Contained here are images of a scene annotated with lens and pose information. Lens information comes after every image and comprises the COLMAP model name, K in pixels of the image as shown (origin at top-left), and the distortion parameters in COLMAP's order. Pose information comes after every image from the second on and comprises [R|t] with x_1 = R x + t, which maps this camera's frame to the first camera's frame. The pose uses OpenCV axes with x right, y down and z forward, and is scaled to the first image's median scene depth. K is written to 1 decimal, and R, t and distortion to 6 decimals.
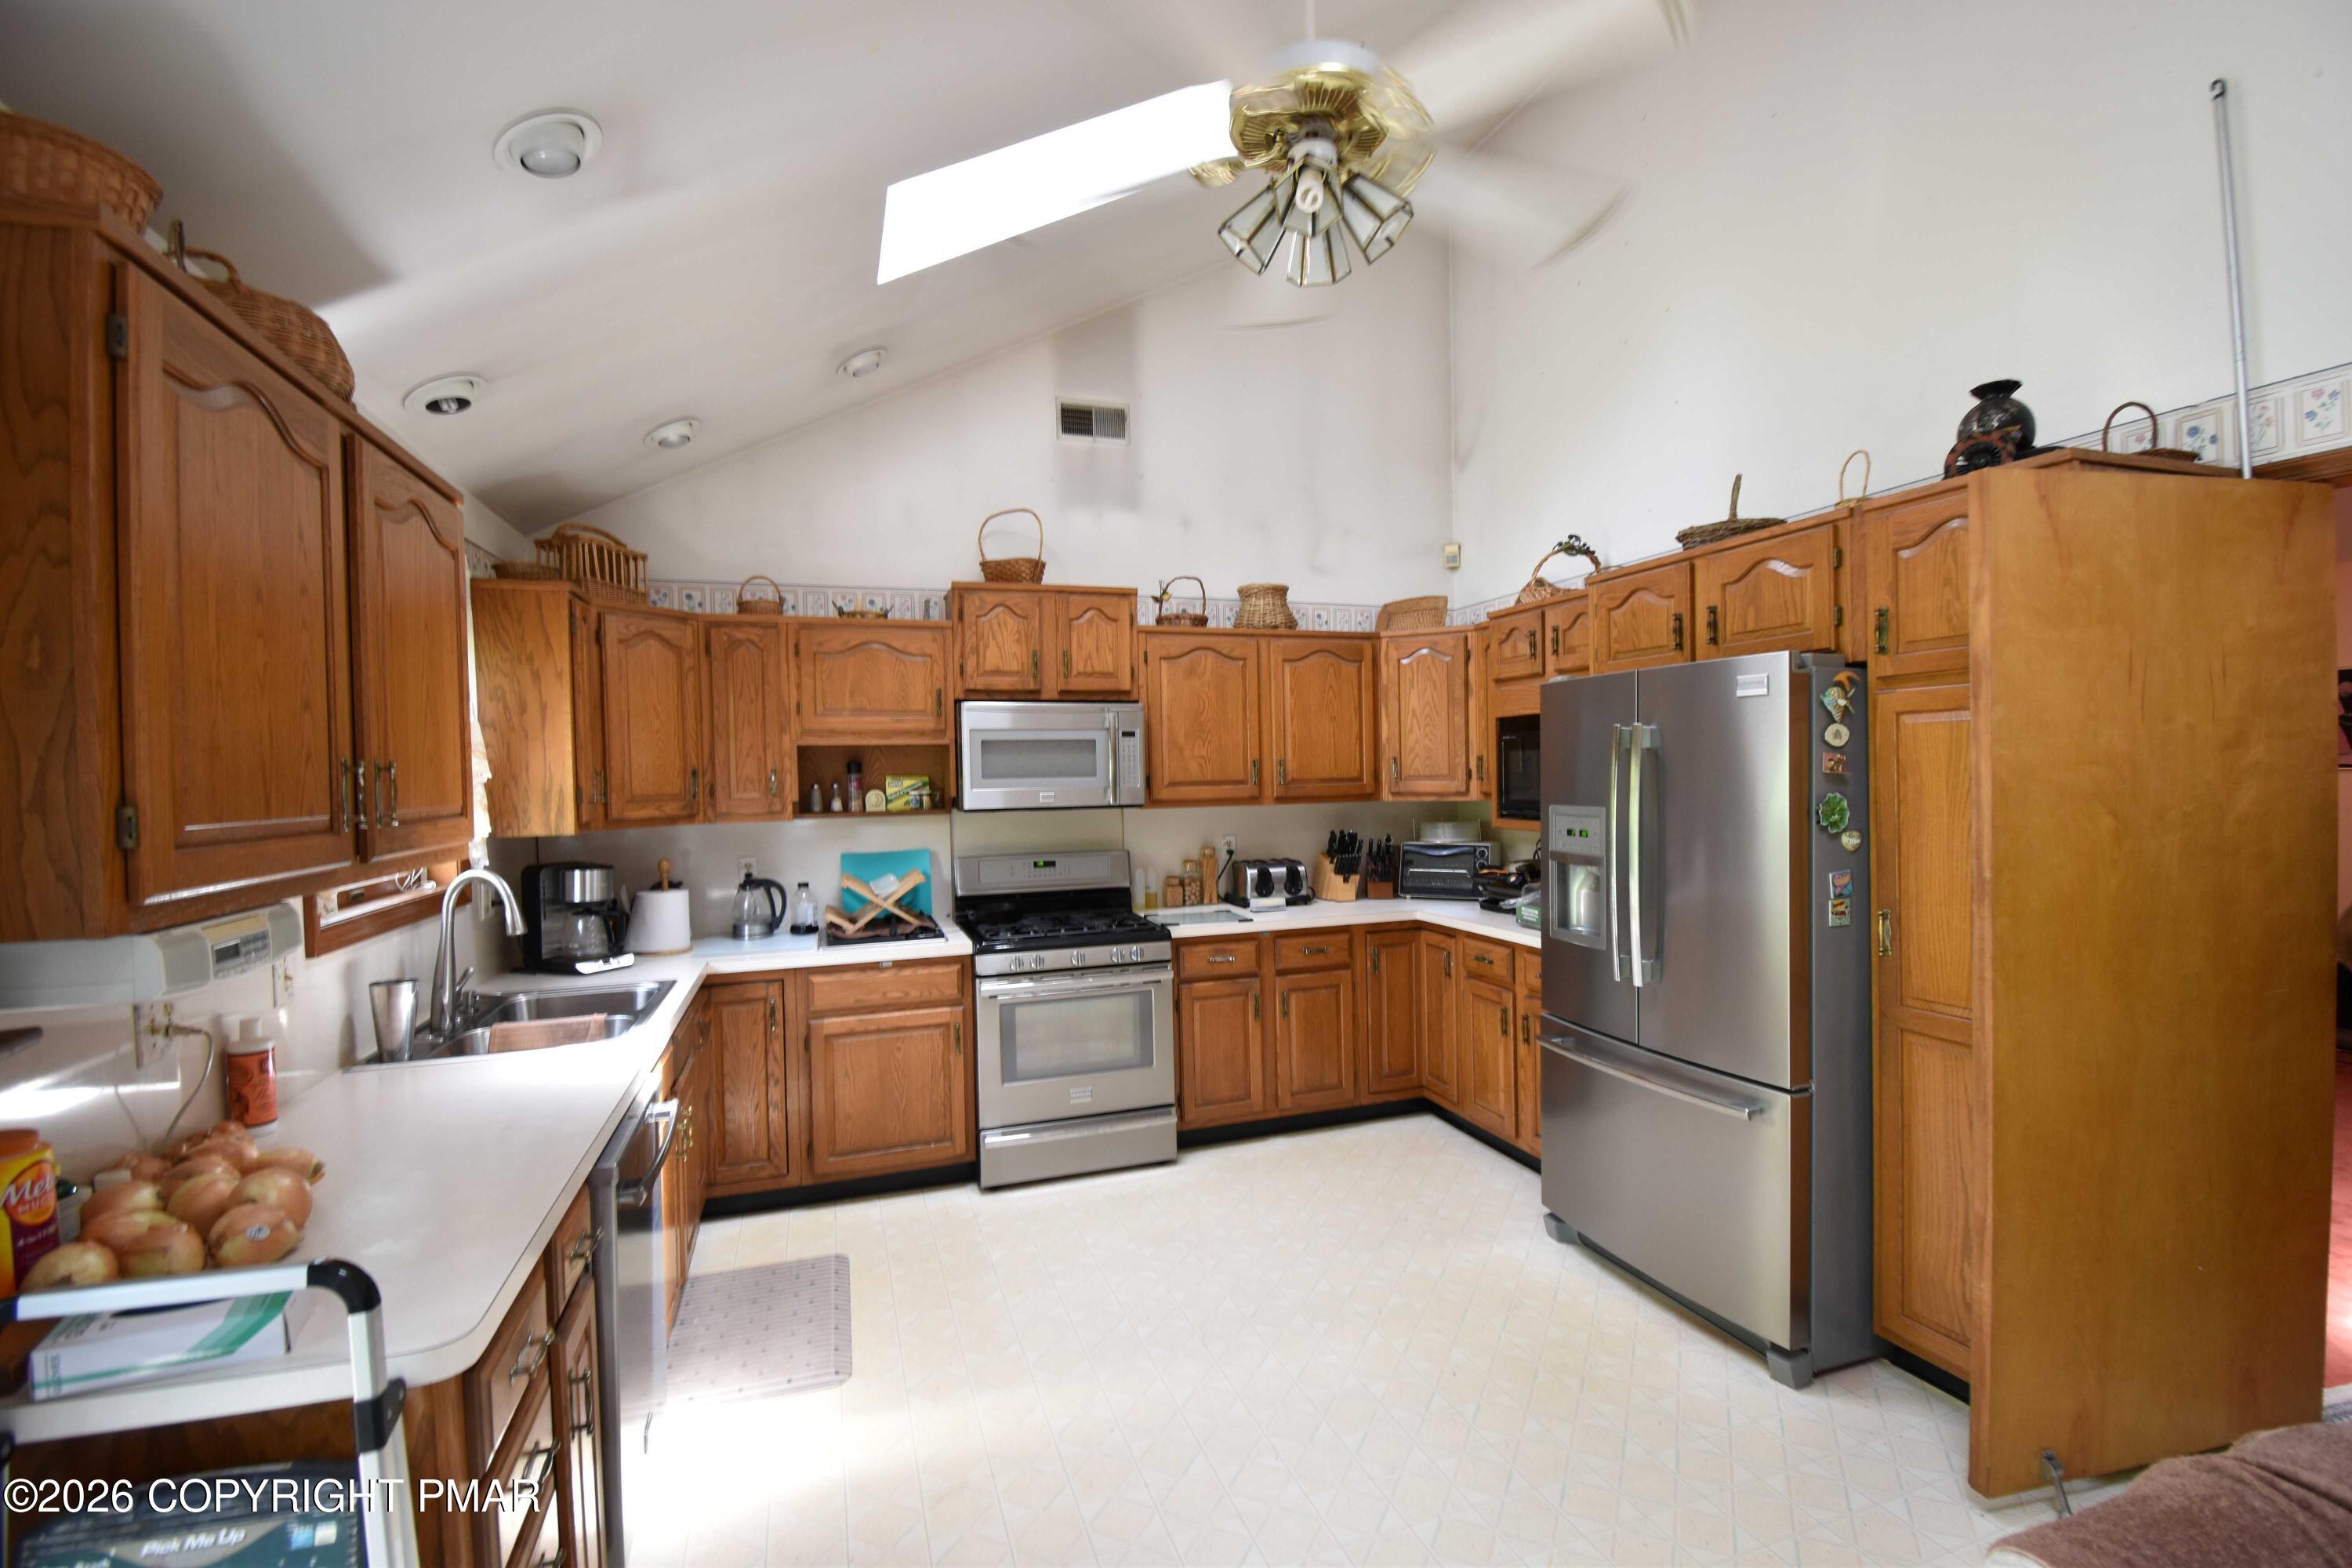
lens RADIAL K [[1043.0, 0, 1238.5], [0, 1043.0, 795.4], [0, 0, 1]] dist [0.000117, -0.010187]
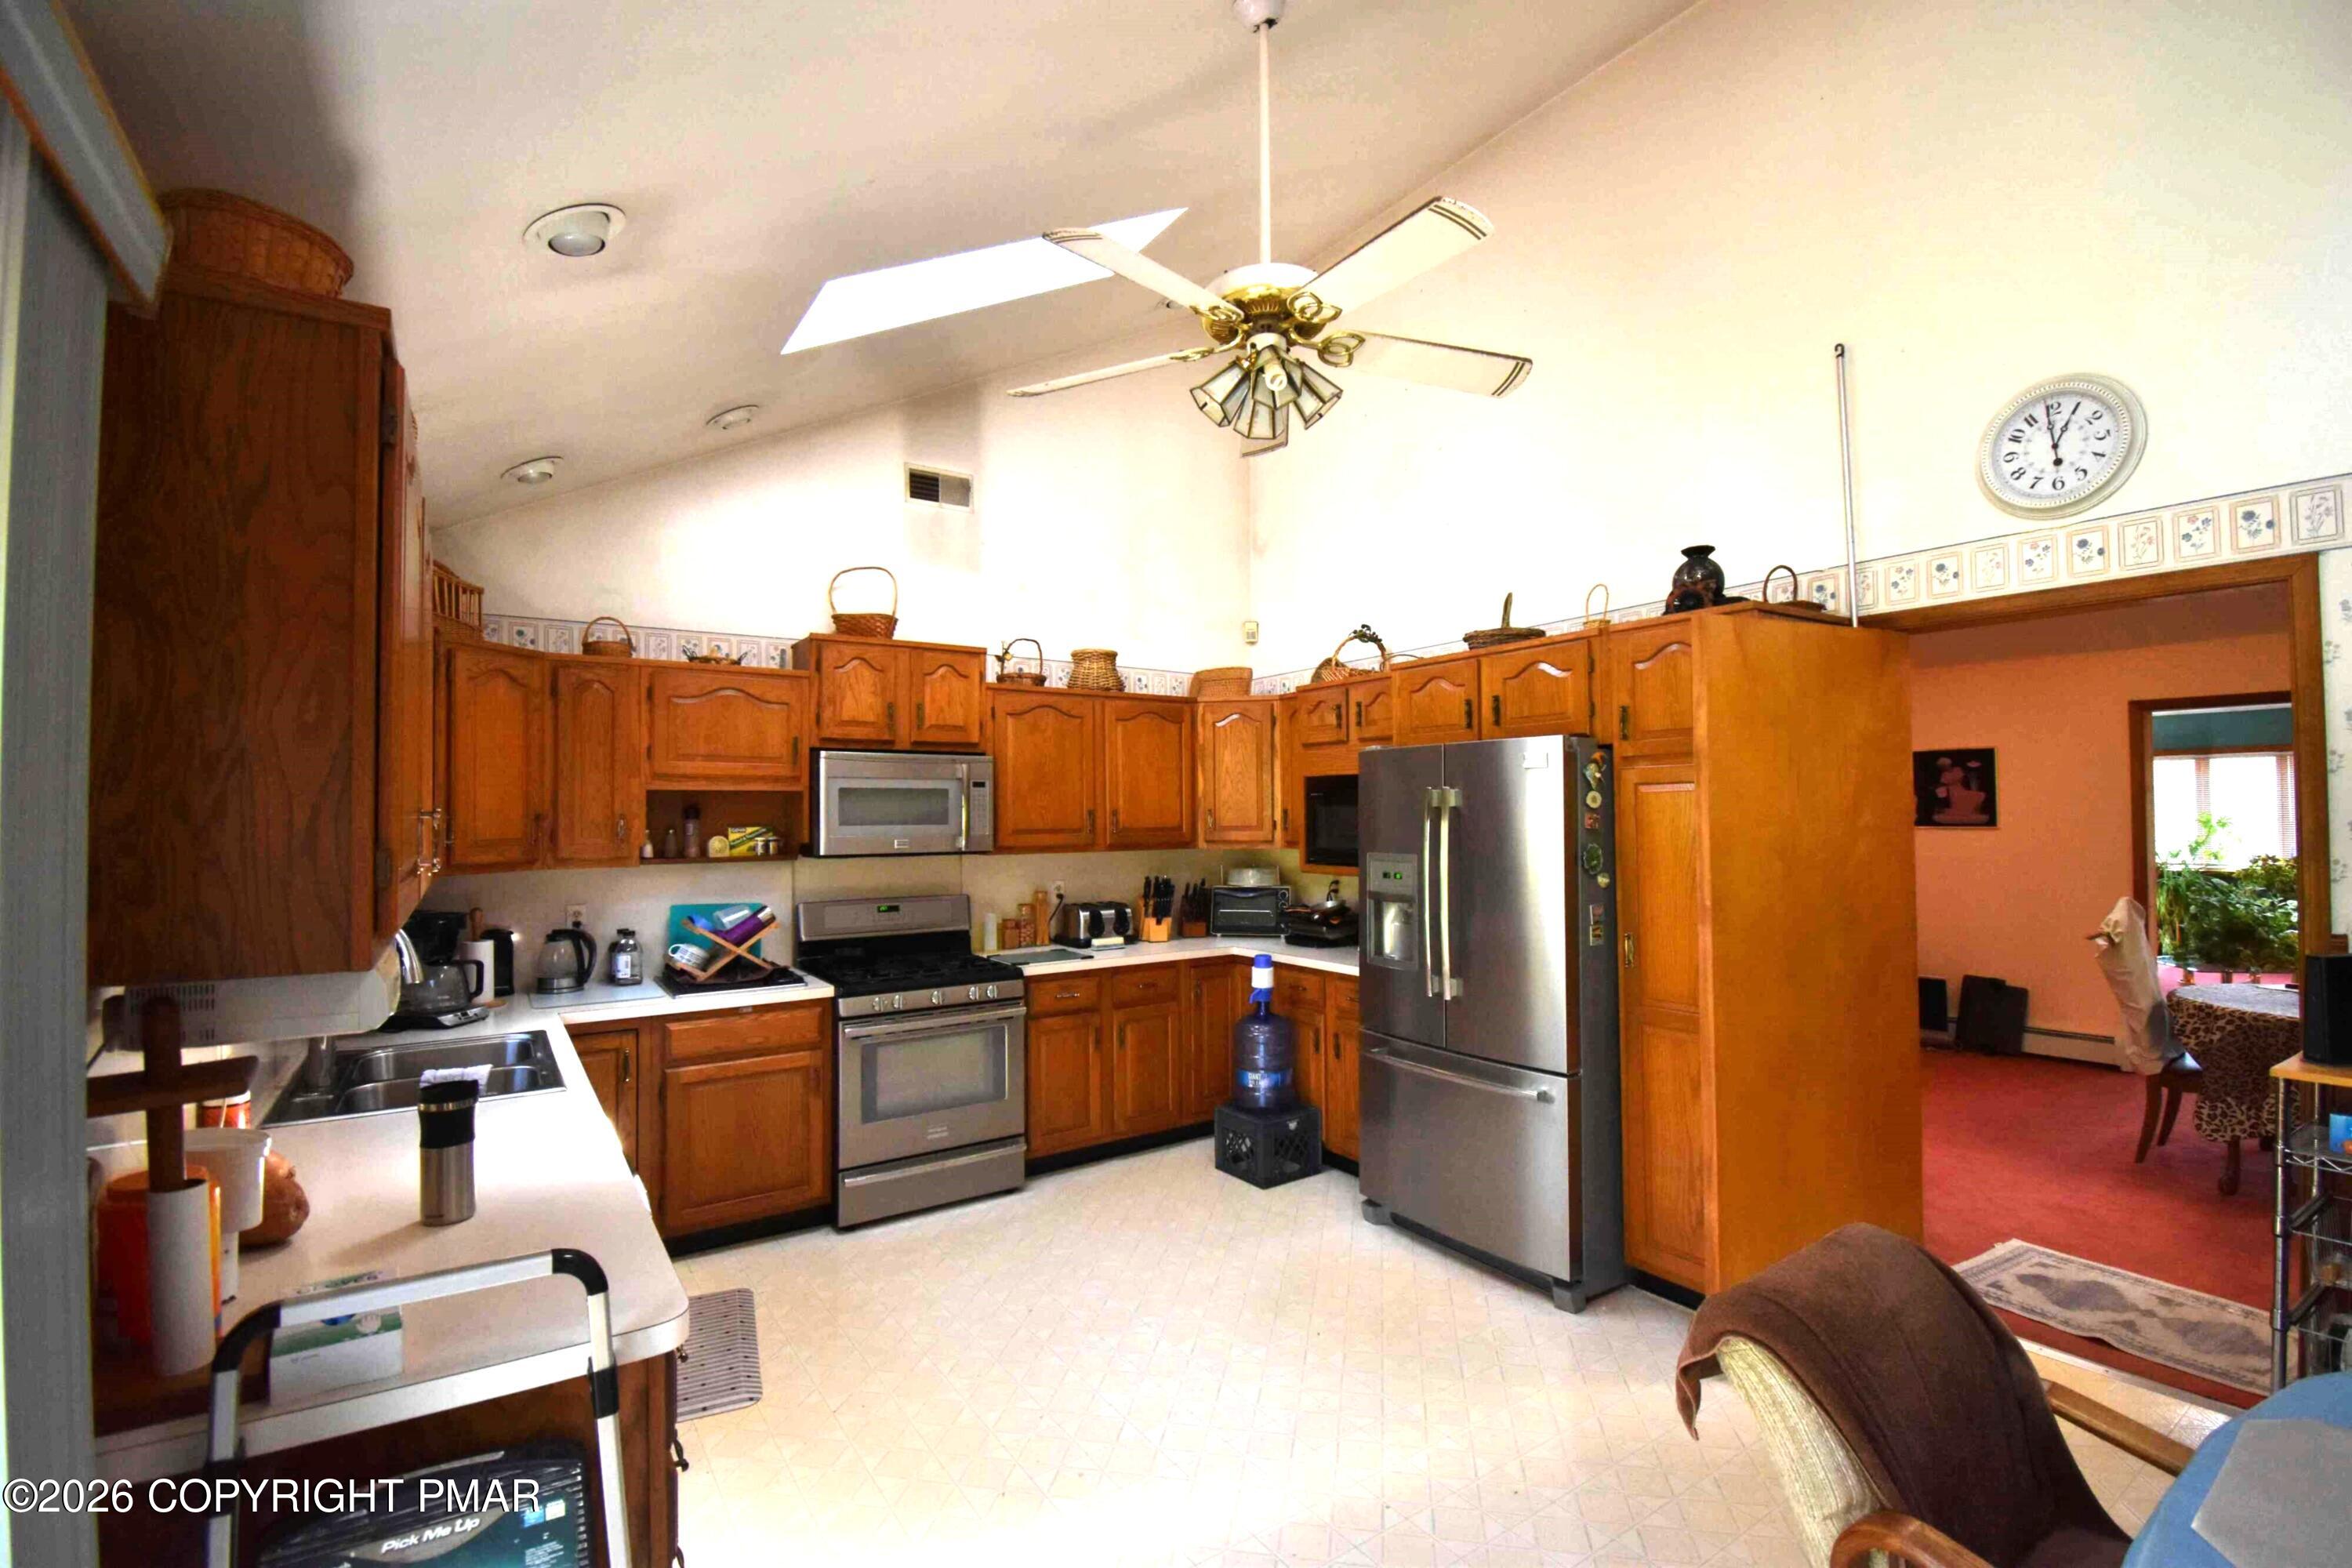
lens RADIAL K [[1106.7, 0, 1176.0], [0, 1106.7, 784.0], [0, 0, 1]] dist [0.002991, -0.014602]
pose [[0.961083, 0.019950, 0.275539, -0.231575], [-0.005431, 0.998561, -0.053355, -0.000289], [-0.276207, 0.049782, 0.959808, -0.142422]]
